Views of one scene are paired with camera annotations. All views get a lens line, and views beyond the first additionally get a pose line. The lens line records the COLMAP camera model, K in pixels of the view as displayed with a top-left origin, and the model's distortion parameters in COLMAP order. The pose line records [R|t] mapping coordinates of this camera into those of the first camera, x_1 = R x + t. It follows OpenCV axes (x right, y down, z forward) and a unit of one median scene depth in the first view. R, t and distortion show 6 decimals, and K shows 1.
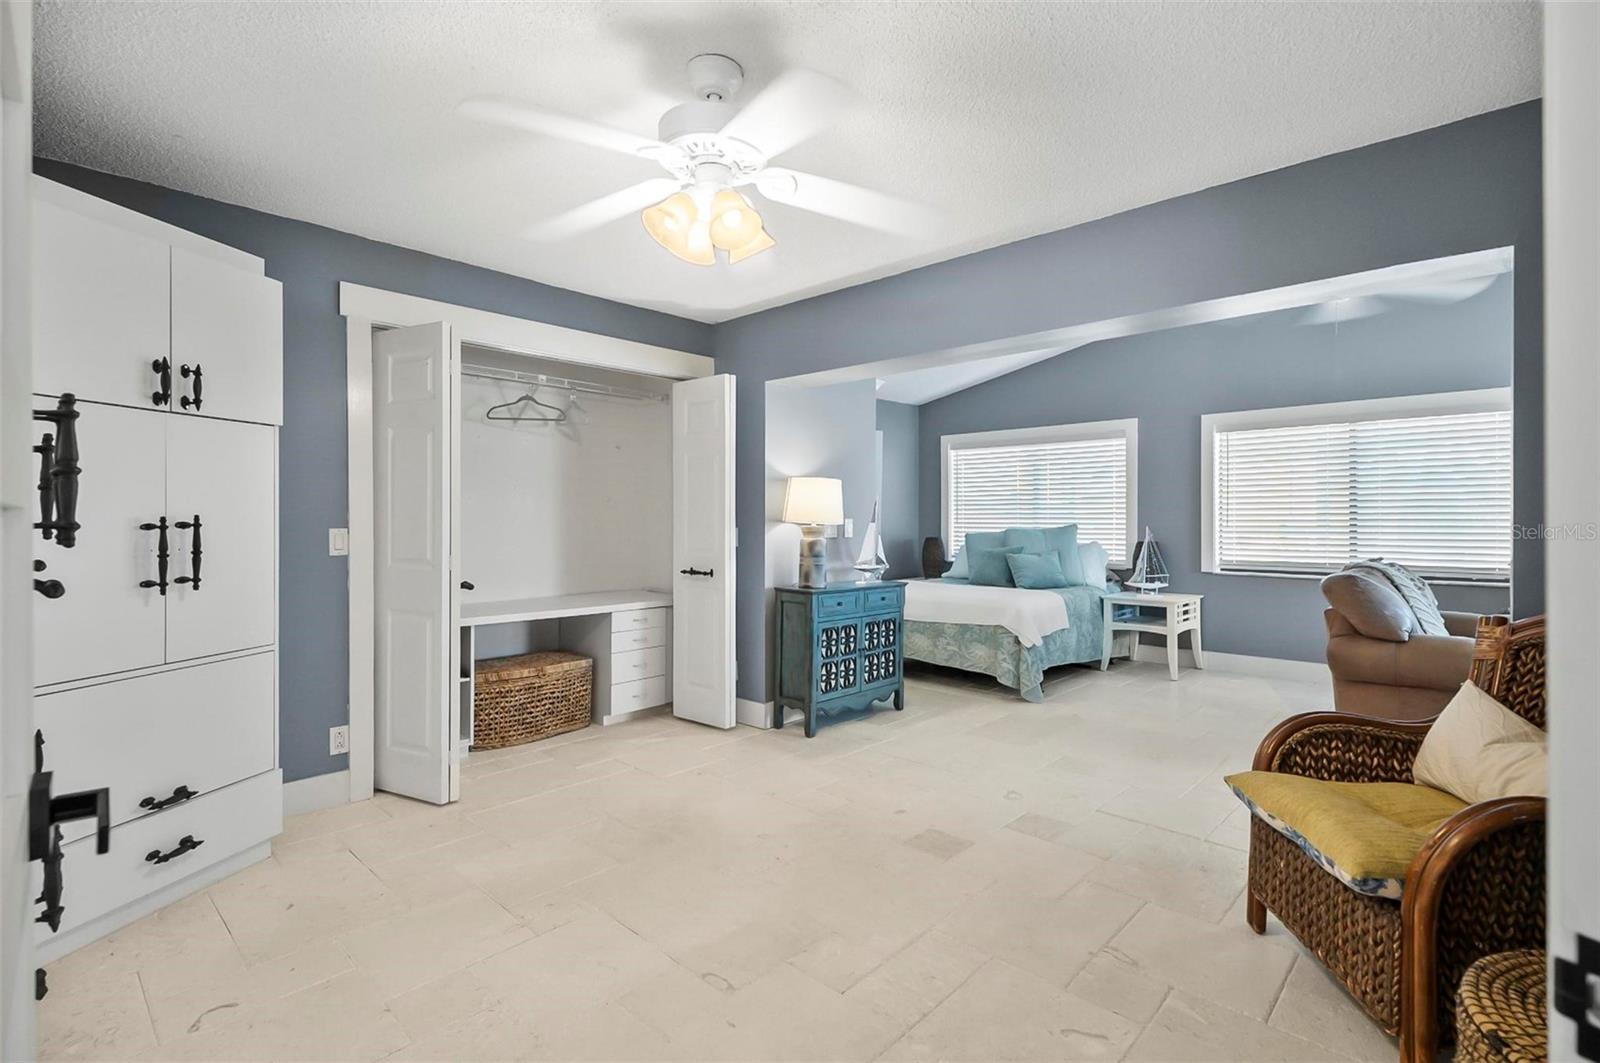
lens RADIAL K [[749.9, 0, 793.4], [0, 749.9, 519.3], [0, 0, 1]] dist [-0.002032, -0.000113]
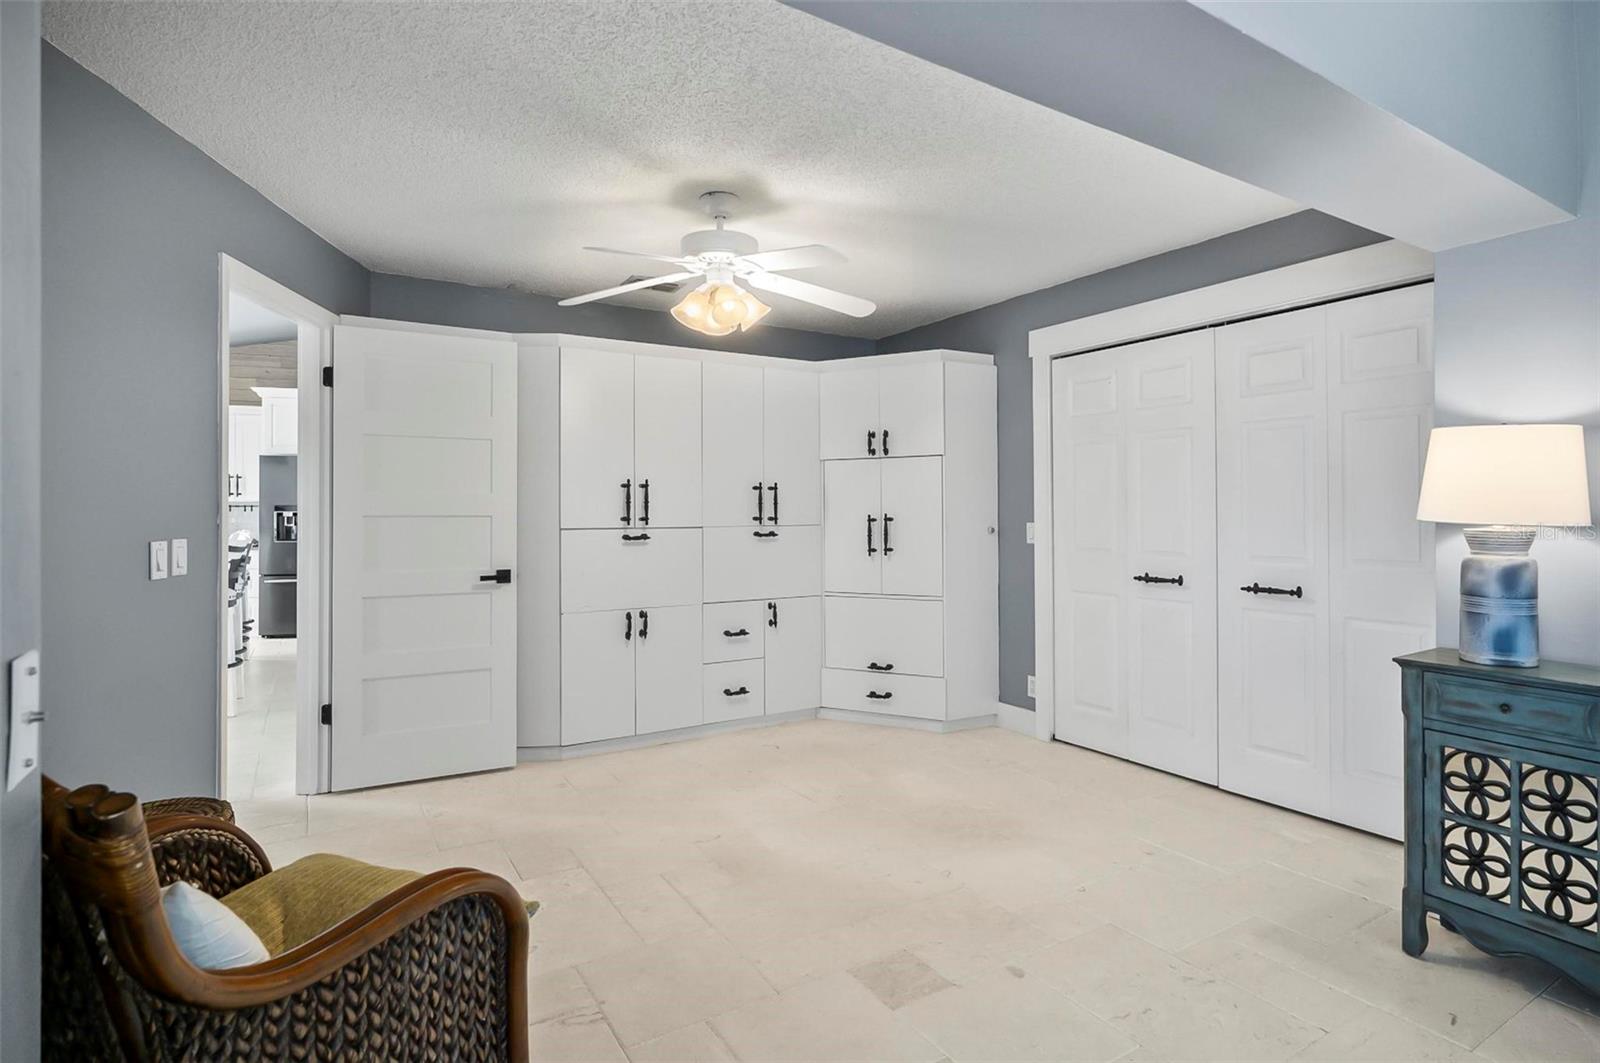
lens RADIAL K [[806.1, 0, 803.5], [0, 806.1, 504.3], [0, 0, 1]] dist [-0.002600, -0.000419]
pose [[-0.253771, -0.009728, -0.967215, 0.839349], [0.004139, 0.999929, -0.011143, -0.005681], [0.967255, -0.006831, -0.253713, 0.972625]]
